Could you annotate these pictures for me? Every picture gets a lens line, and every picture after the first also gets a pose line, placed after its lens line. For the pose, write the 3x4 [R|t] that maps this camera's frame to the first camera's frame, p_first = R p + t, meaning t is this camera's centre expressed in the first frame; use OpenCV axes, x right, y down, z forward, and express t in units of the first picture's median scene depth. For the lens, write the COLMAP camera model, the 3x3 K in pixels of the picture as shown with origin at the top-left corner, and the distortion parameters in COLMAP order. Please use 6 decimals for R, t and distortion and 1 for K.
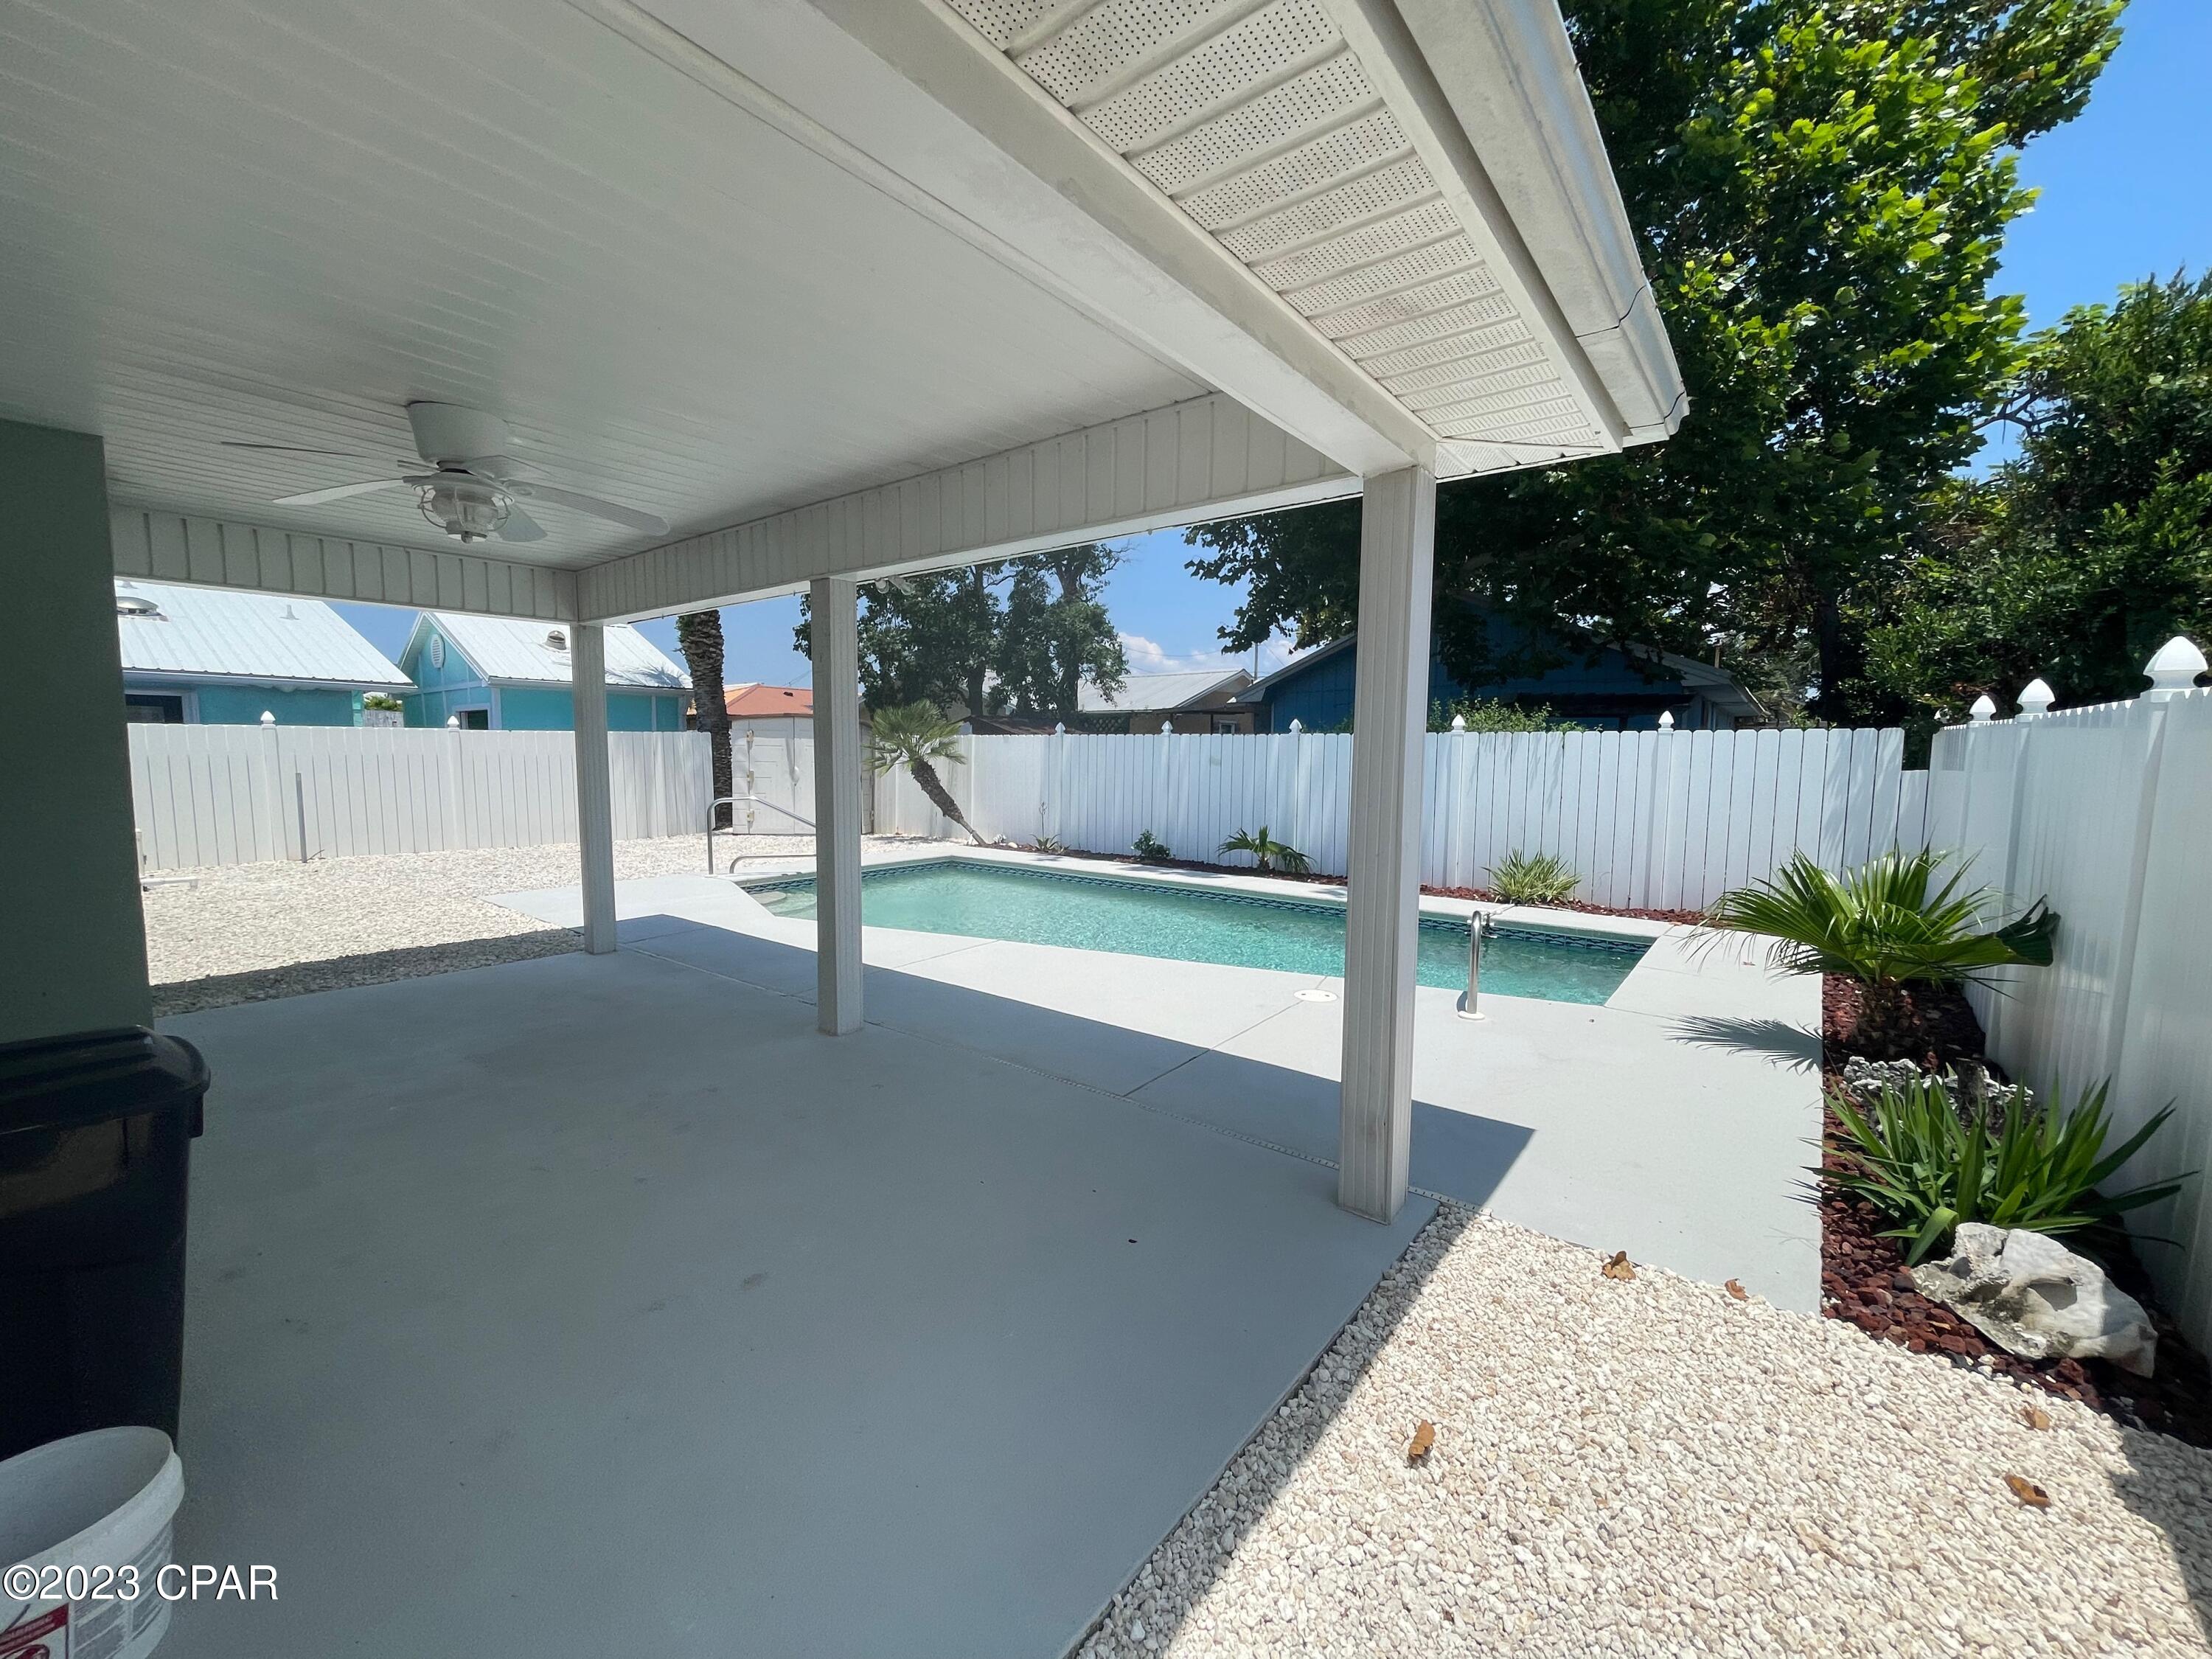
lens RADIAL K [[891.3, 0, 1100.6], [0, 891.3, 842.2], [0, 0, 1]] dist [-0.002291, 0.002151]
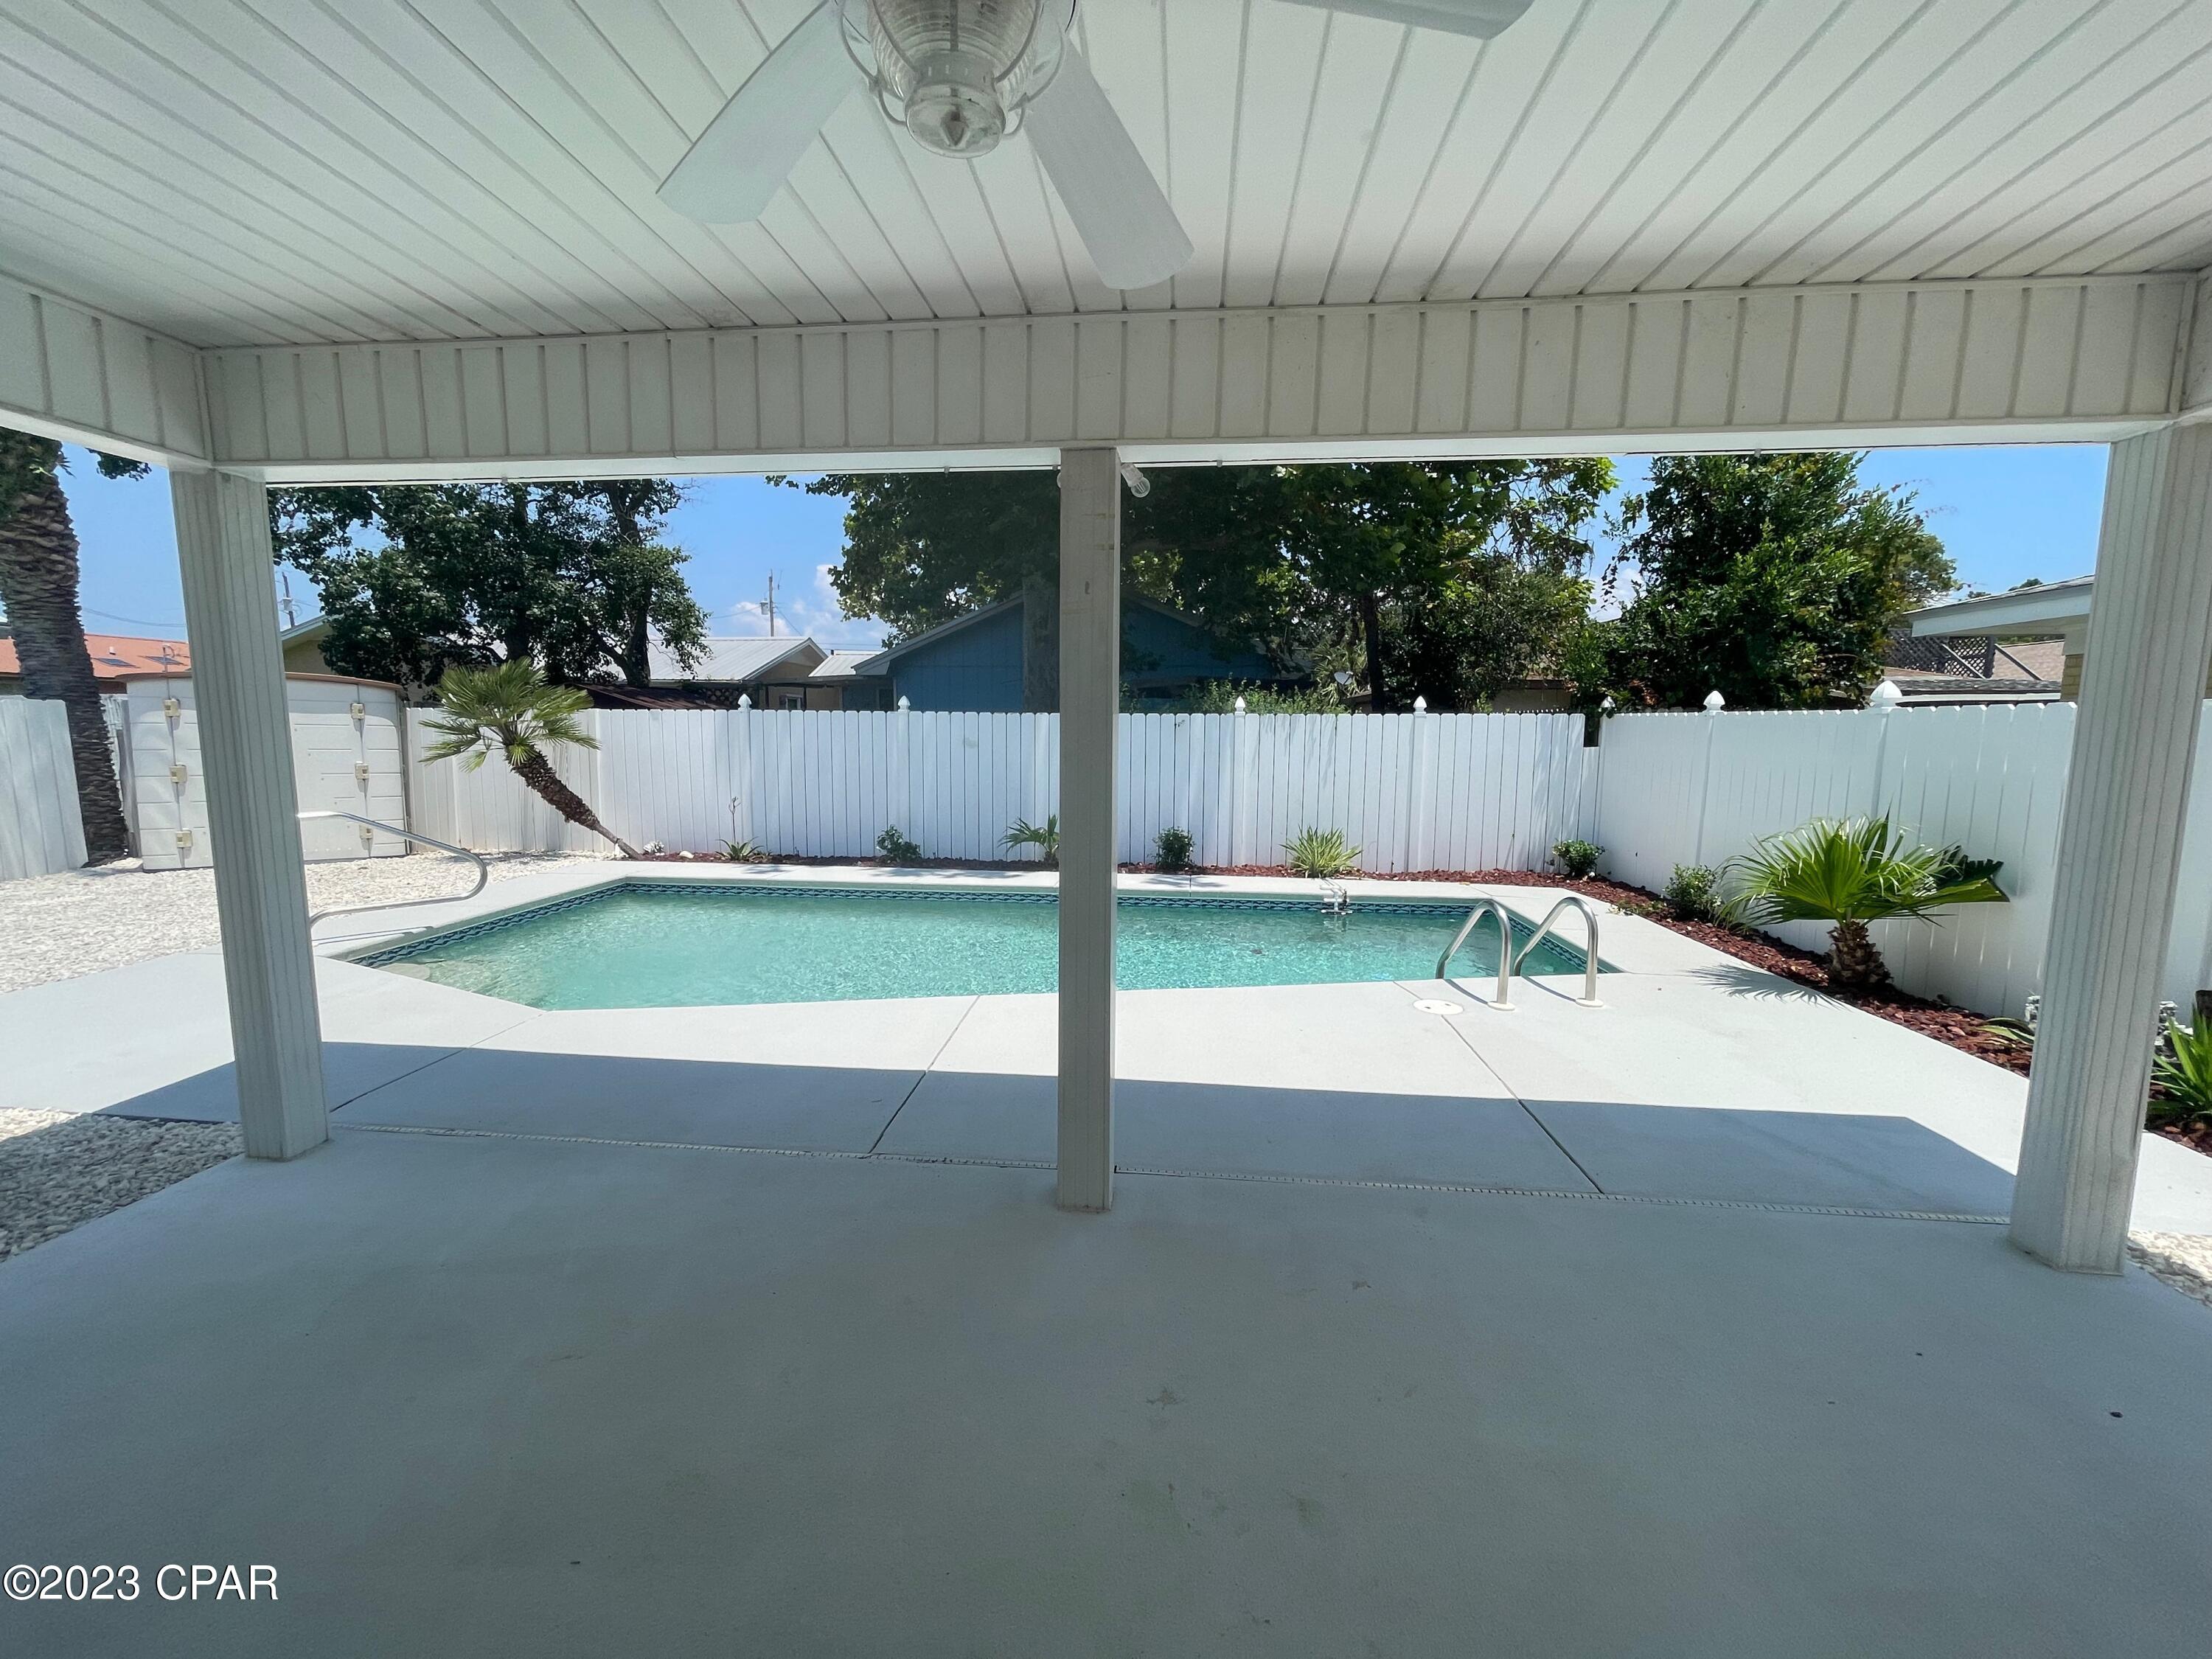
lens RADIAL K [[891.3, 0, 1102.2], [0, 891.3, 811.0], [0, 0, 1]] dist [-0.002291, 0.002151]
pose [[0.841106, -0.050188, 0.538537, -0.199390], [0.054525, 0.998481, 0.007892, -0.019784], [-0.538115, 0.022725, 0.842565, 0.158278]]
